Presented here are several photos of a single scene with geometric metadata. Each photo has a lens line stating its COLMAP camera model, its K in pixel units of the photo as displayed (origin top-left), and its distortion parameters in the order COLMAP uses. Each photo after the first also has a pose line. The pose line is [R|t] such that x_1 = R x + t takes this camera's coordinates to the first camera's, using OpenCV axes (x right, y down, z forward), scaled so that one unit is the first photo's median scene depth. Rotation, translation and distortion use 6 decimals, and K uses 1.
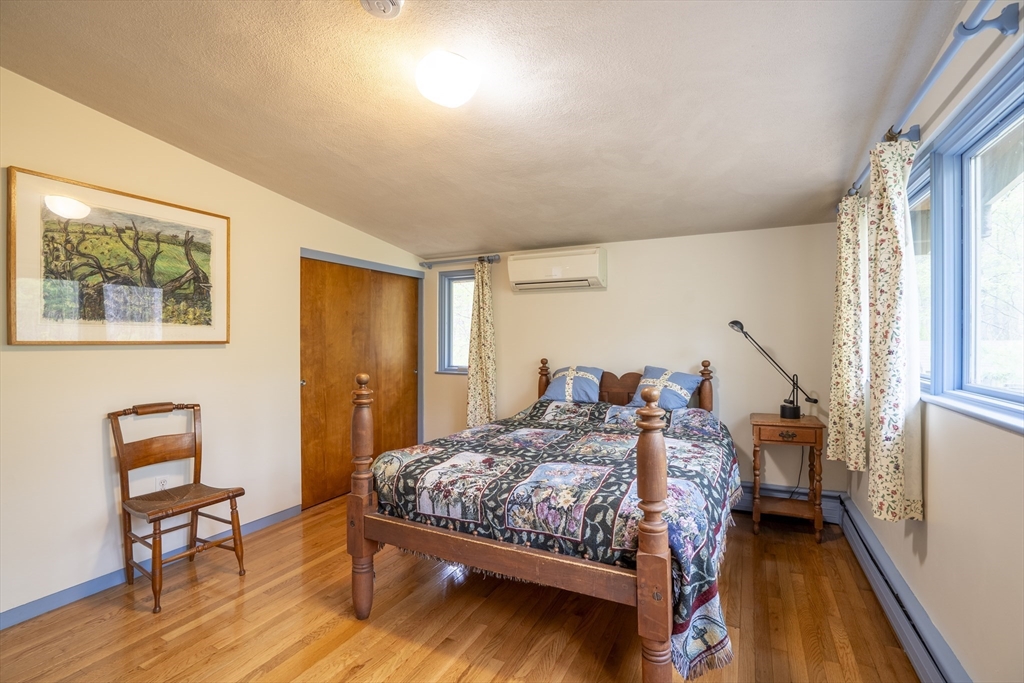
lens RADIAL K [[472.3, 0, 510.4], [0, 472.3, 343.8], [0, 0, 1]] dist [-0.059146, 0.017386]
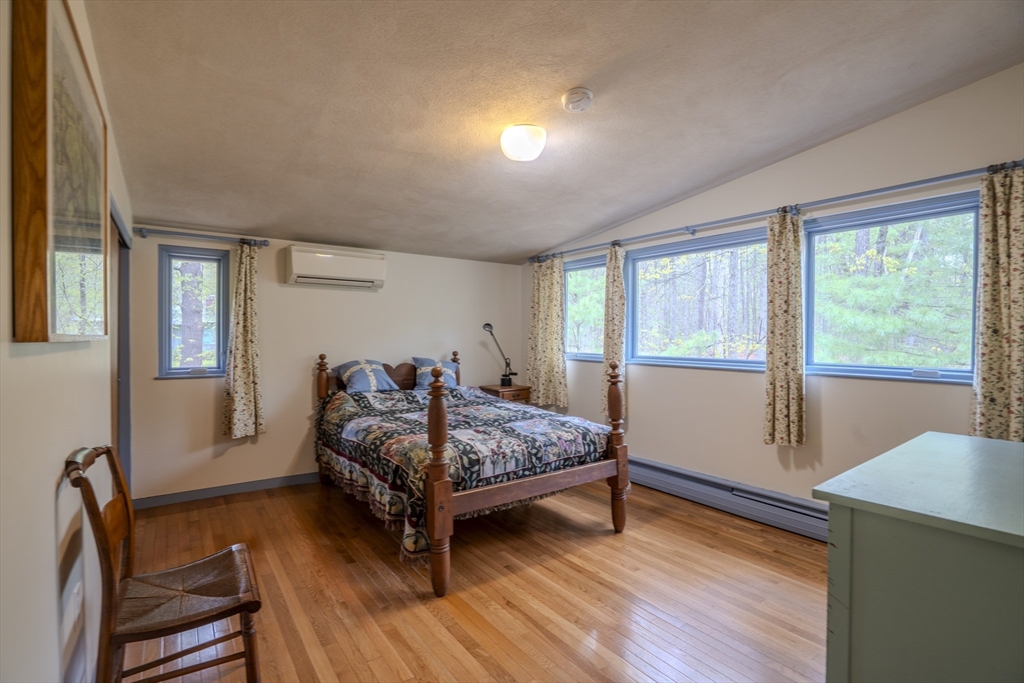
lens RADIAL K [[472.3, 0, 510.4], [0, 472.3, 343.8], [0, 0, 1]] dist [-0.059146, 0.017386]
pose [[0.455123, -0.011060, 0.890360, -1.288786], [0.001197, 0.999930, 0.011810, -0.003965], [-0.890428, -0.004309, 0.455104, 0.390411]]
